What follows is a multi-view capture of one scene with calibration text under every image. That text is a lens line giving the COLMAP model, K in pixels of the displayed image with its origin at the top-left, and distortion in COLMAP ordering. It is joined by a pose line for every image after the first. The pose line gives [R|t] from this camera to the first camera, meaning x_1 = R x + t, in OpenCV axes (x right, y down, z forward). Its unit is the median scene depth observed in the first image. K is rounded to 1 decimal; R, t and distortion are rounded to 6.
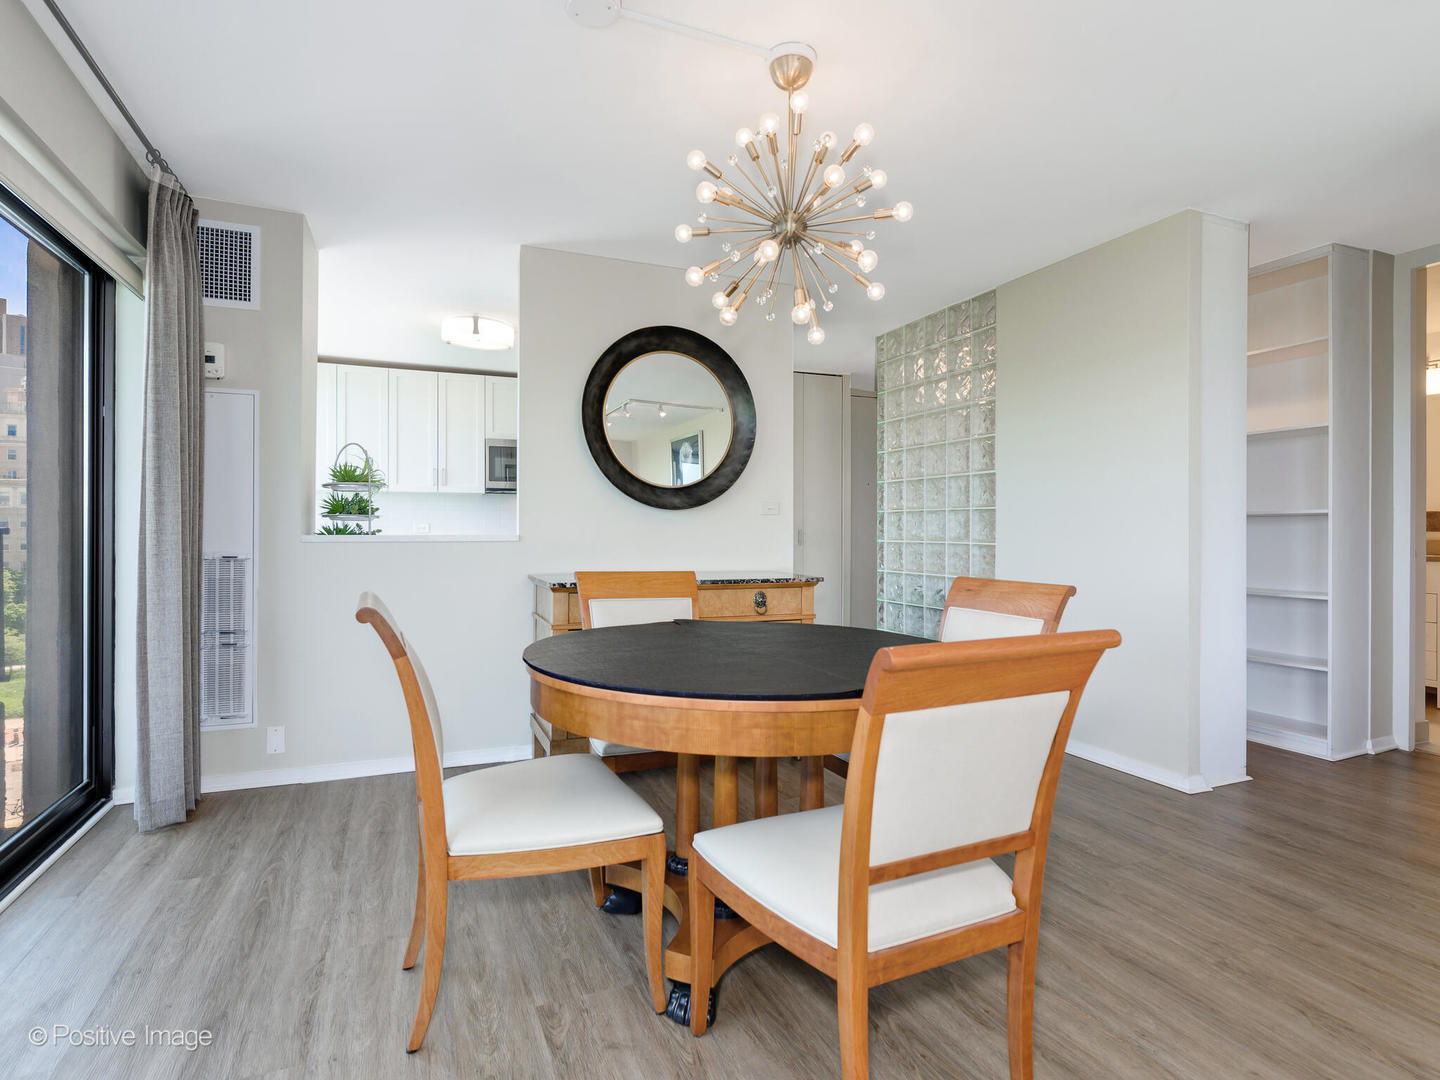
lens RADIAL K [[747.4, 0, 735.2], [0, 747.4, 532.3], [0, 0, 1]] dist [-0.005861, -0.001748]
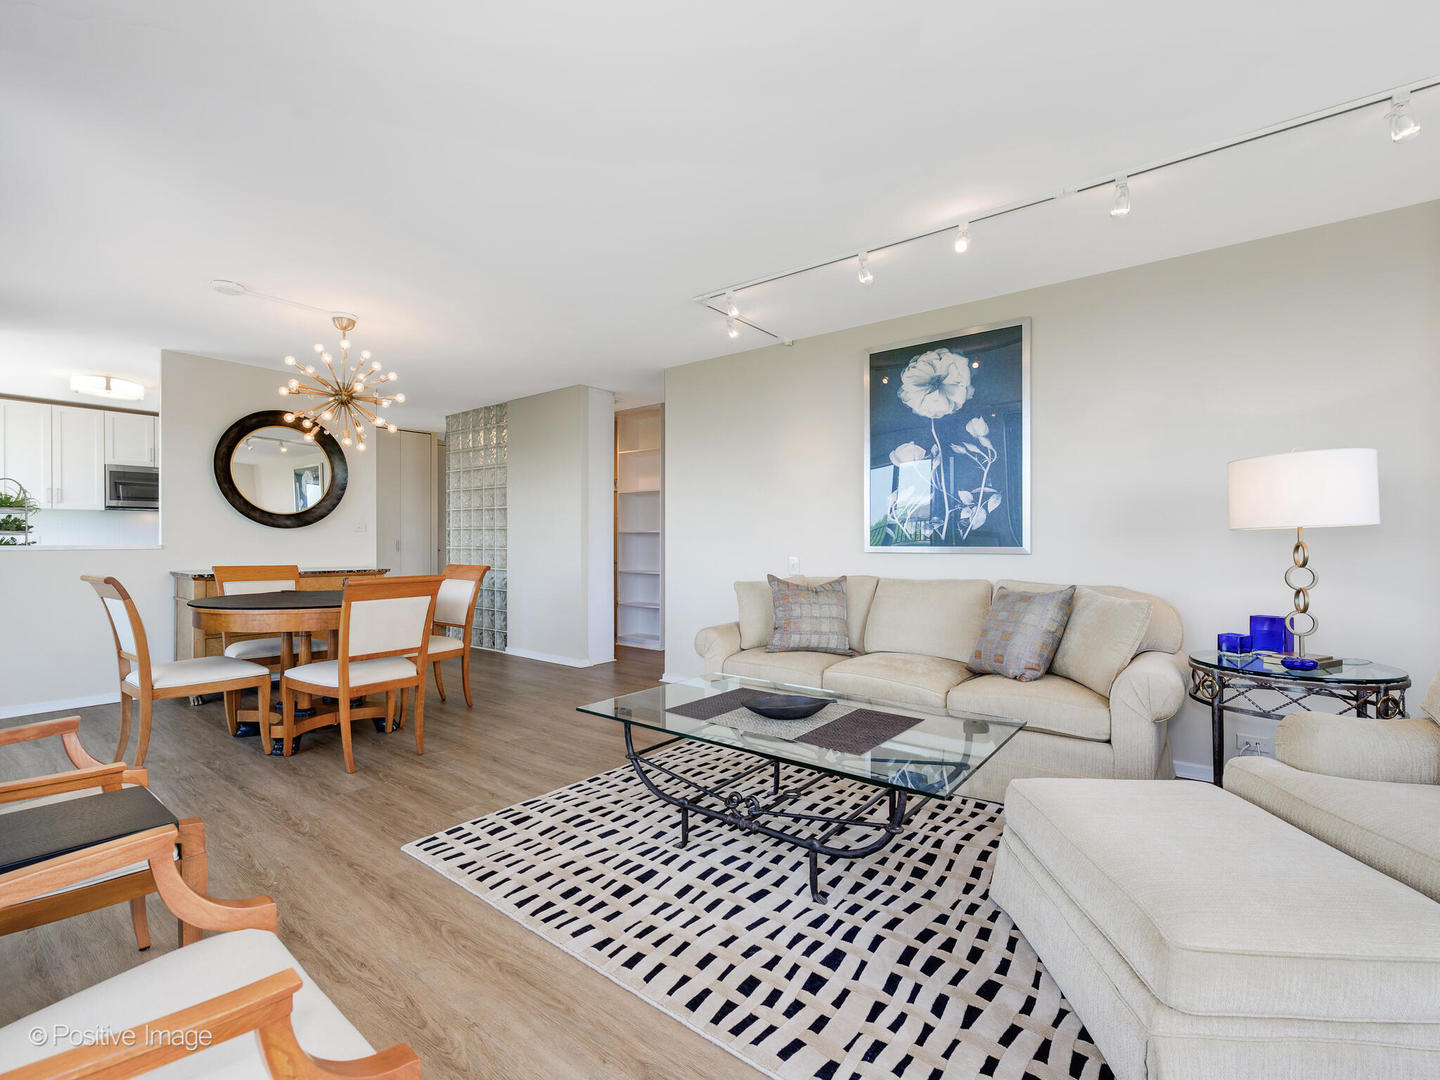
lens RADIAL K [[638.9, 0, 708.5], [0, 638.9, 541.5], [0, 0, 1]] dist [-0.002634, -0.000340]
pose [[0.887340, -0.002692, 0.461107, 0.092005], [0.002289, 0.999996, 0.001434, -0.002387], [-0.461109, -0.000217, 0.887343, -0.631954]]
